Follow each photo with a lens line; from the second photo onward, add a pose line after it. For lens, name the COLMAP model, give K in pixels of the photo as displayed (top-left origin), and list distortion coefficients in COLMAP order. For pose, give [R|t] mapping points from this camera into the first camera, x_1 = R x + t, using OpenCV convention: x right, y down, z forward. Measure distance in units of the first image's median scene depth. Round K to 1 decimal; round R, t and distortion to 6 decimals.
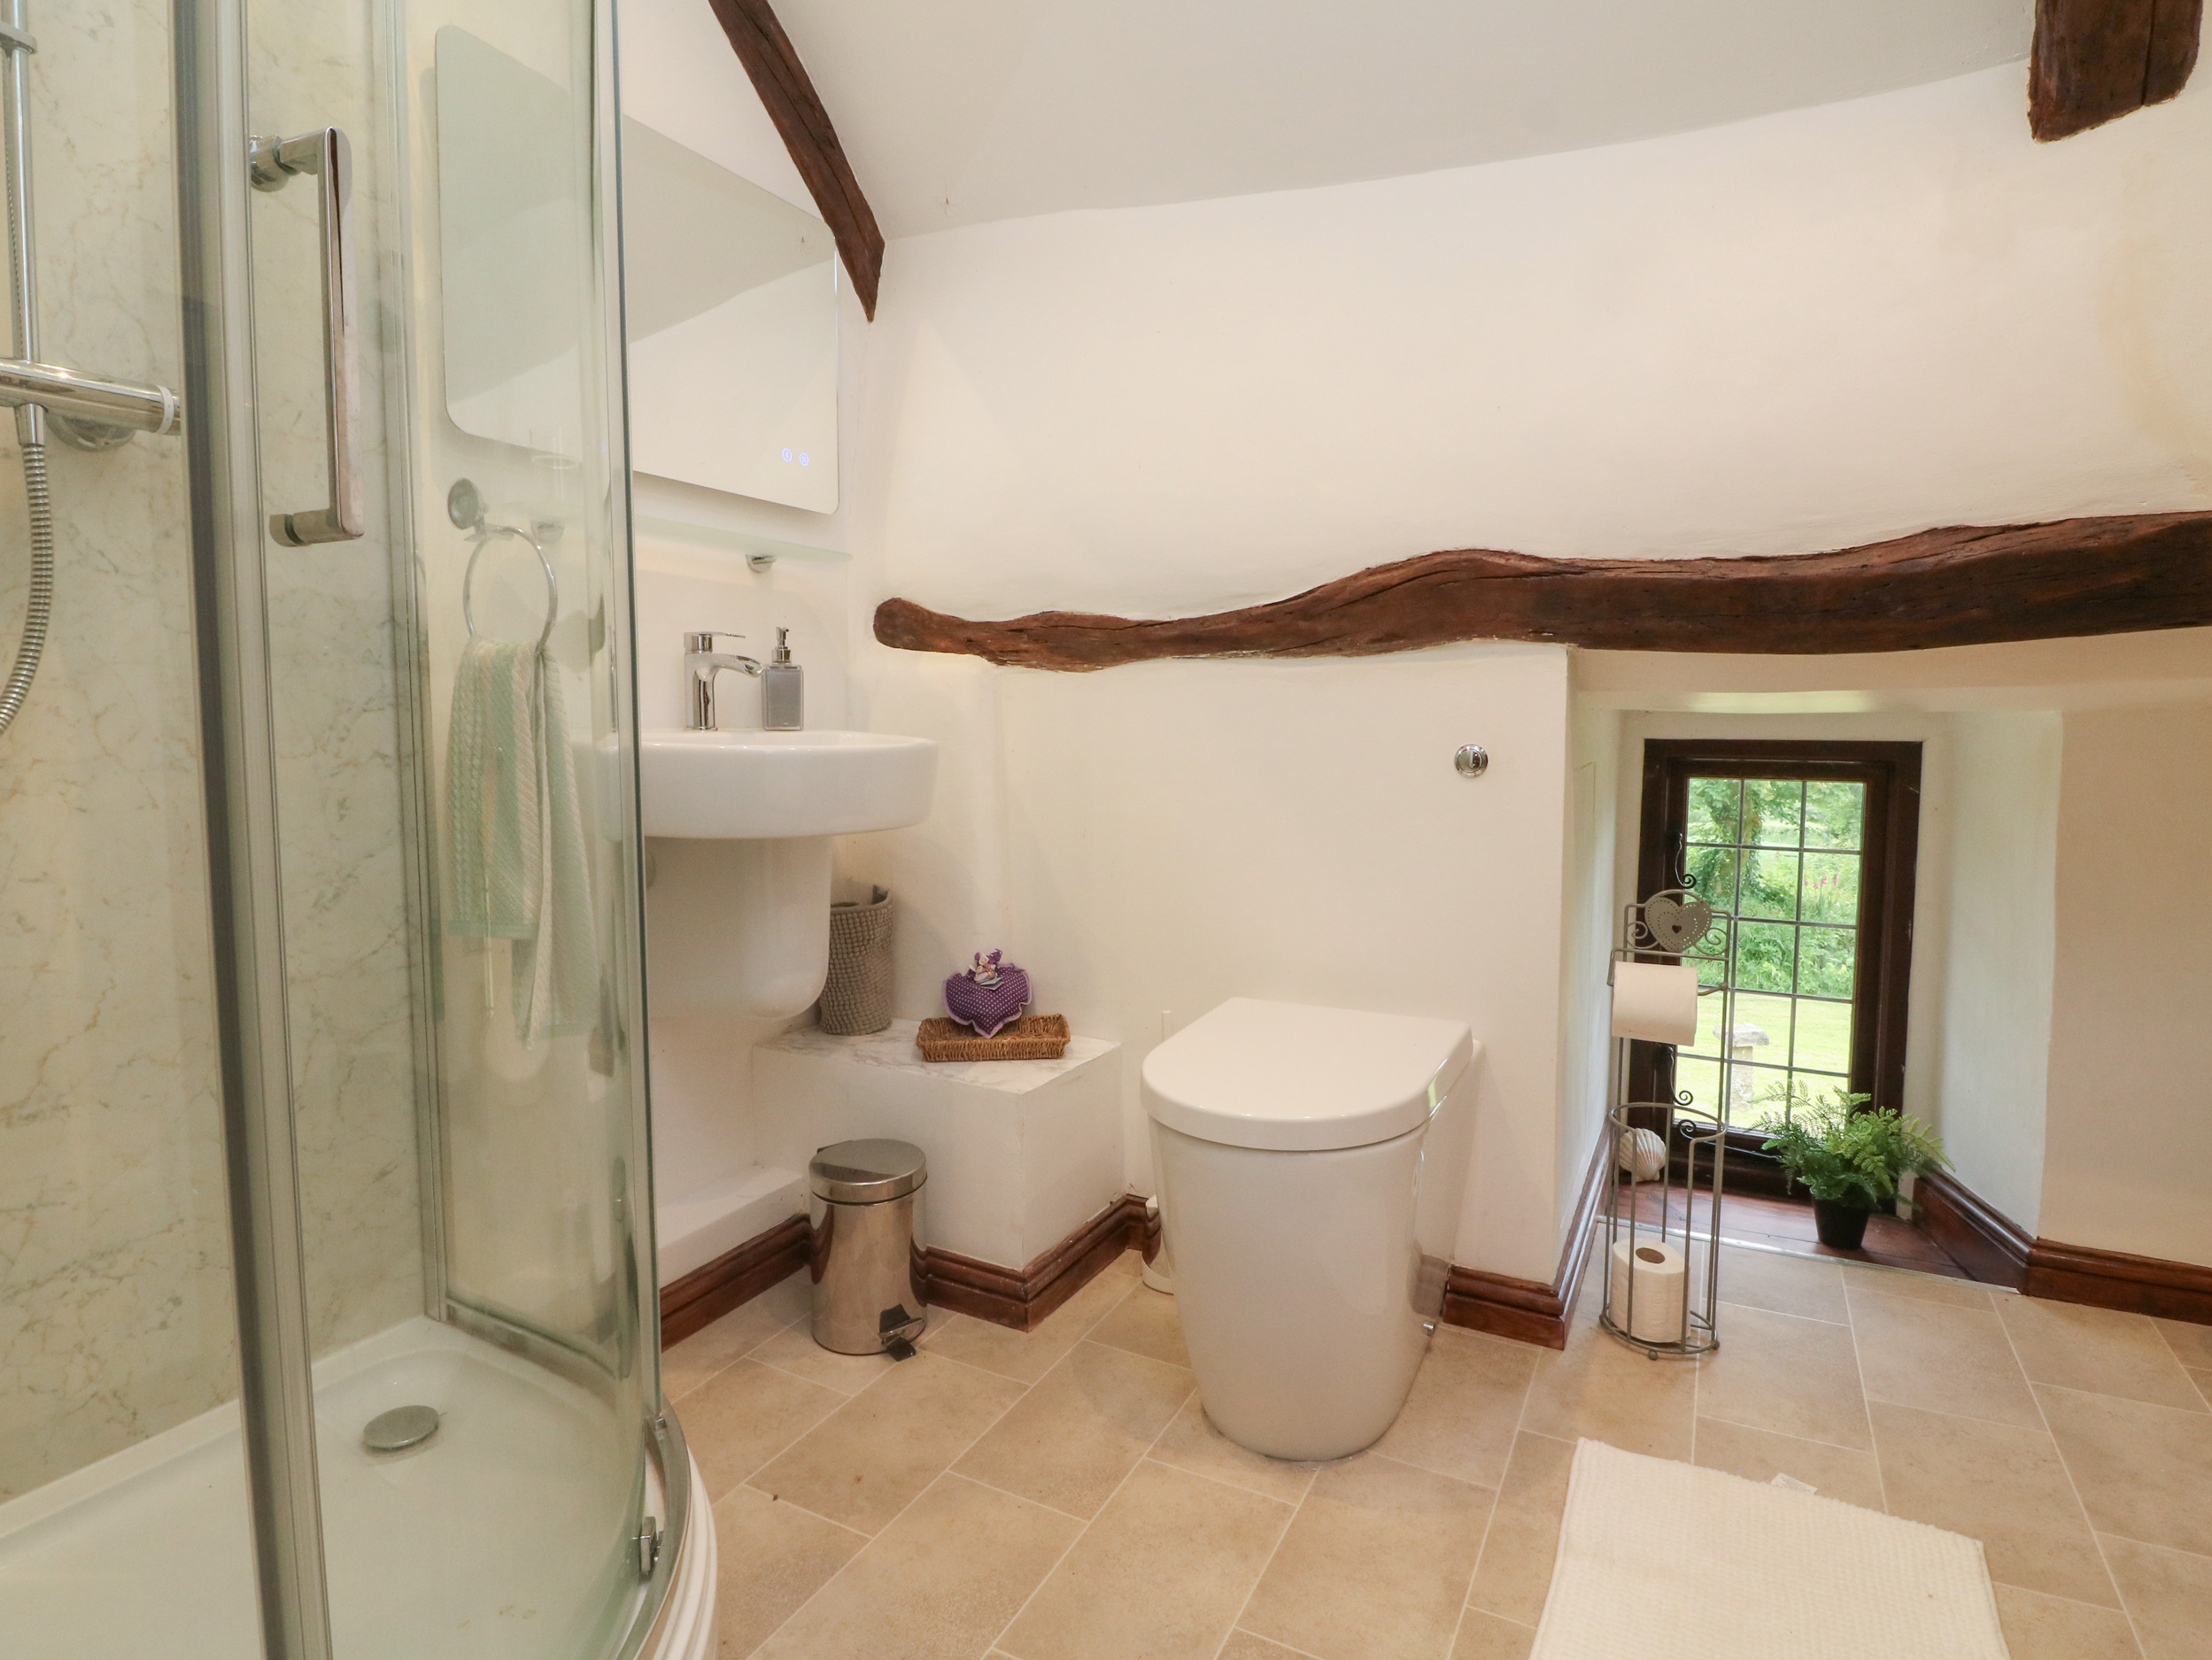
lens RADIAL K [[1165.5, 0, 1109.6], [0, 1165.5, 803.4], [0, 0, 1]] dist [0.000689, -0.012838]
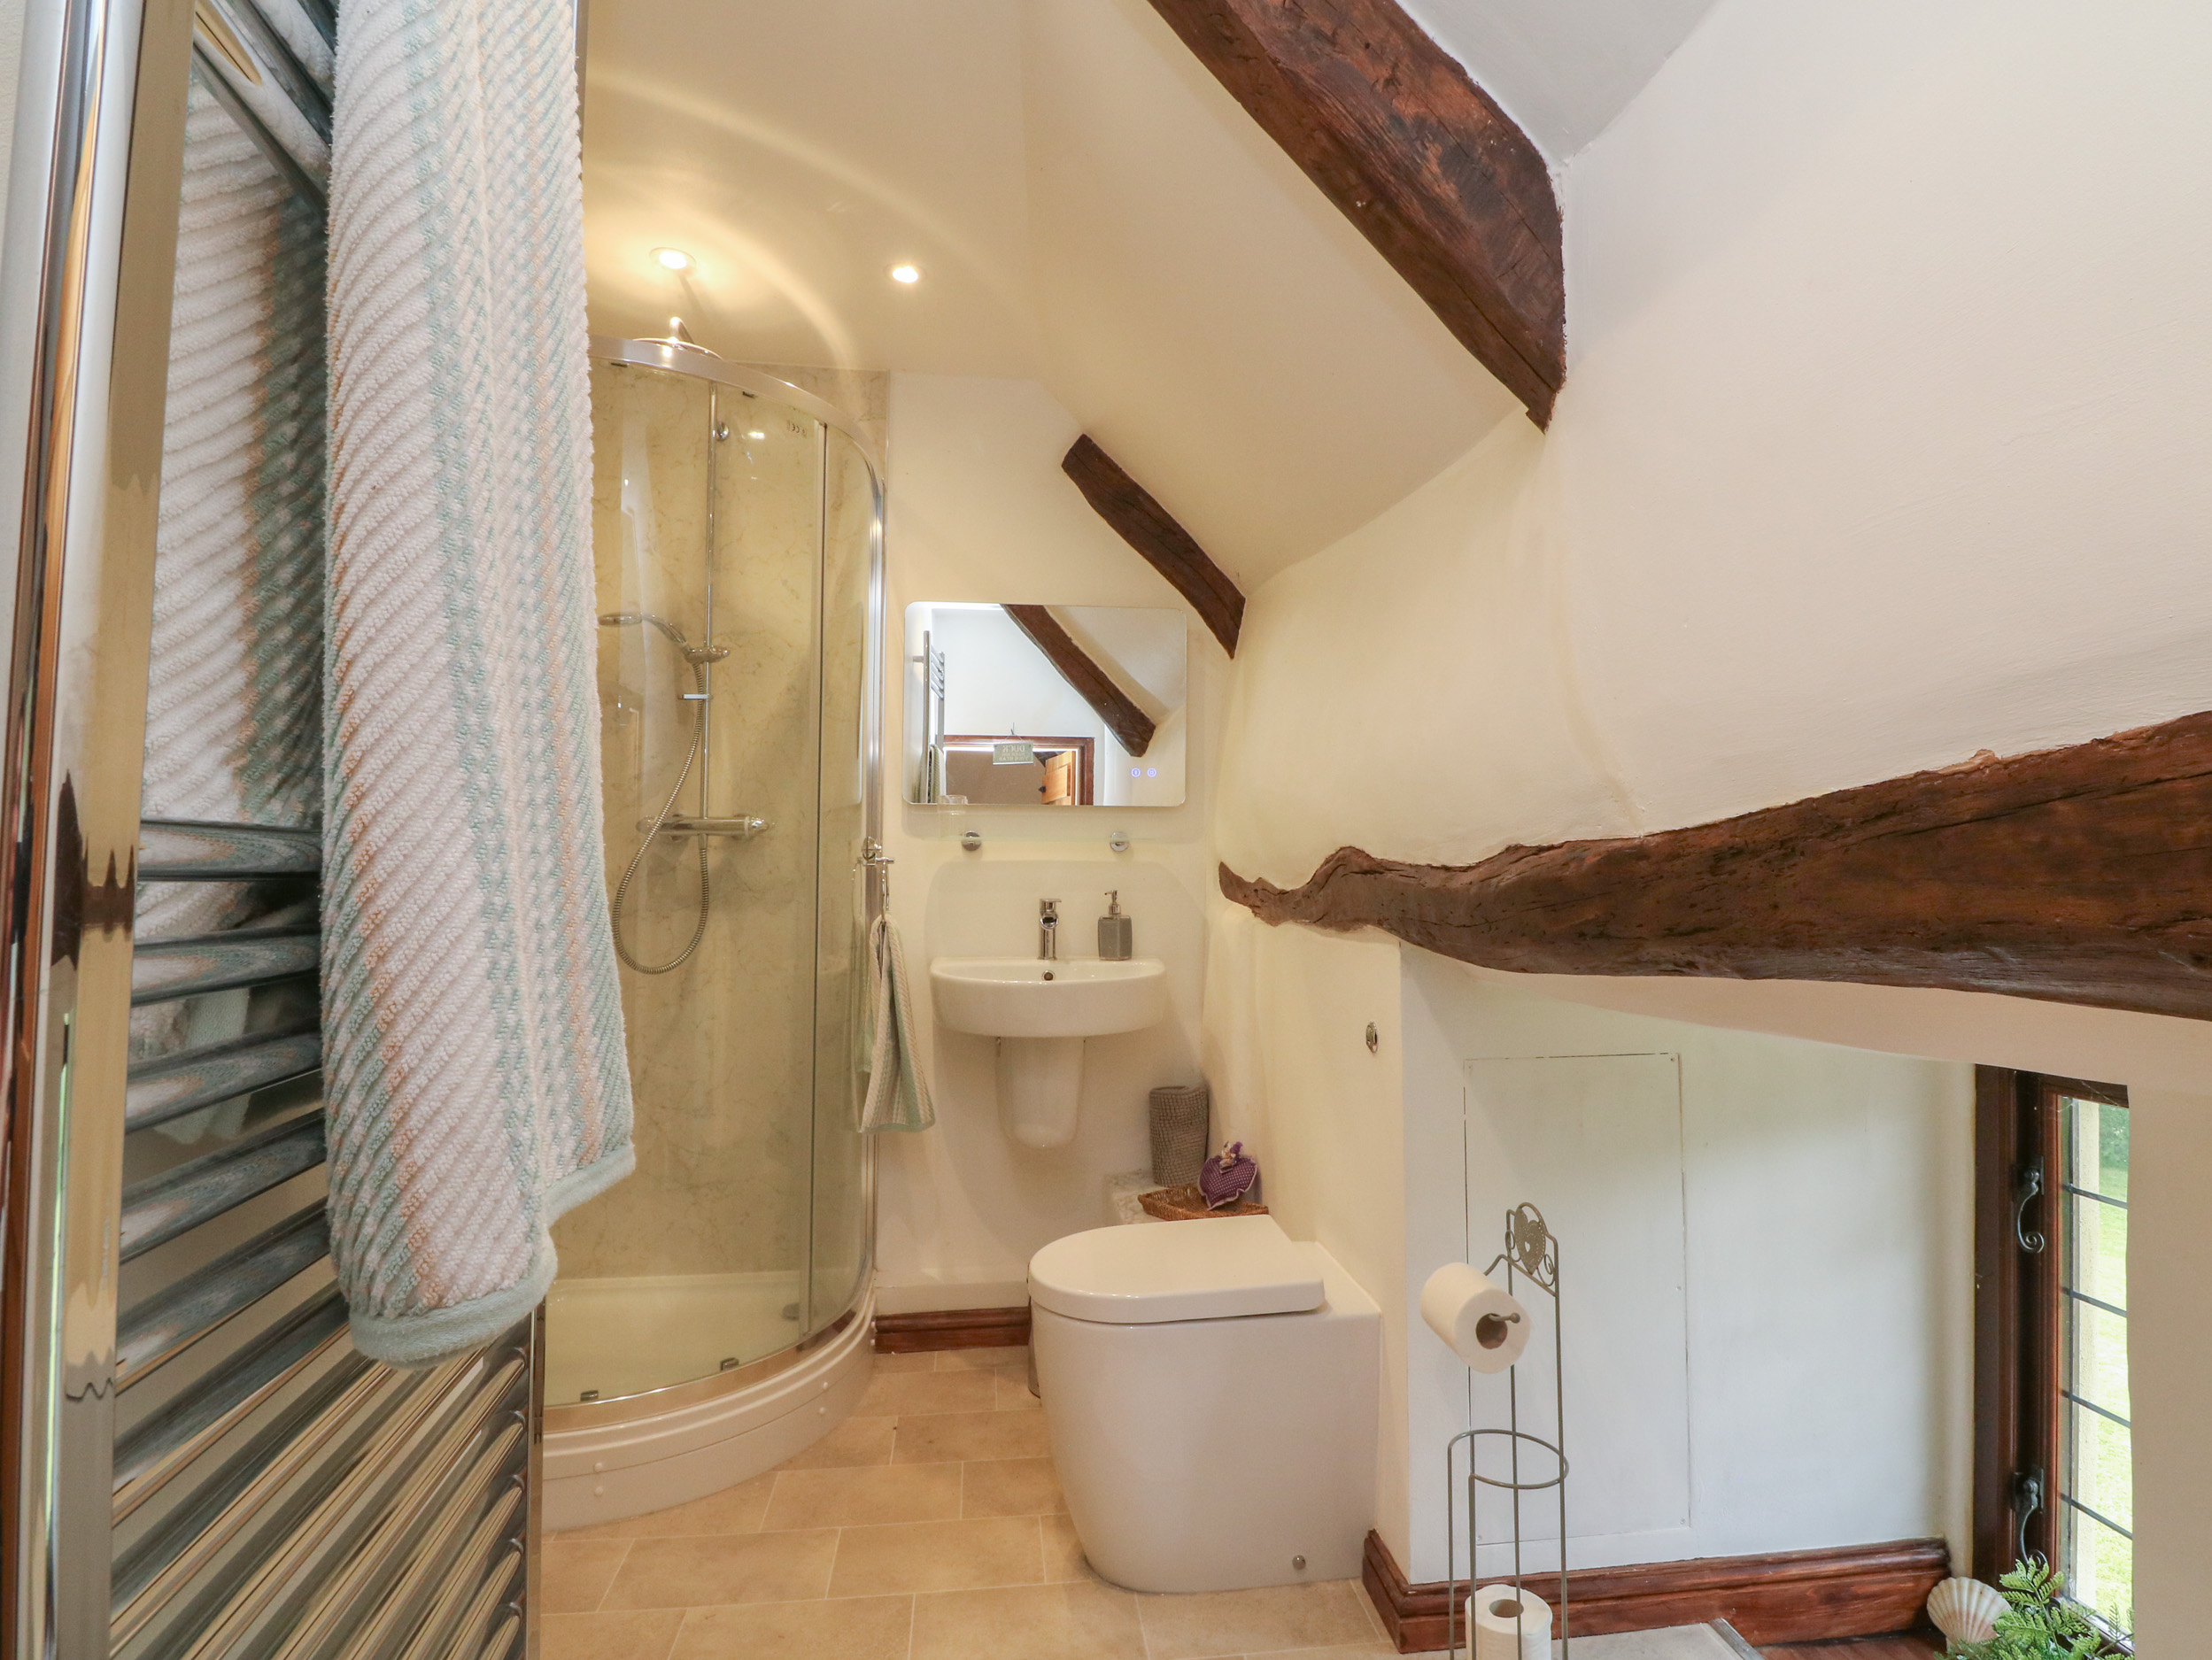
lens RADIAL K [[1165.5, 0, 1109.6], [0, 1165.5, 803.4], [0, 0, 1]] dist [0.000689, -0.012838]
pose [[0.565298, -0.046377, -0.823582, 1.027443], [-0.059850, 0.993481, -0.097024, -0.126307], [0.822712, 0.104139, 0.558837, 0.163163]]
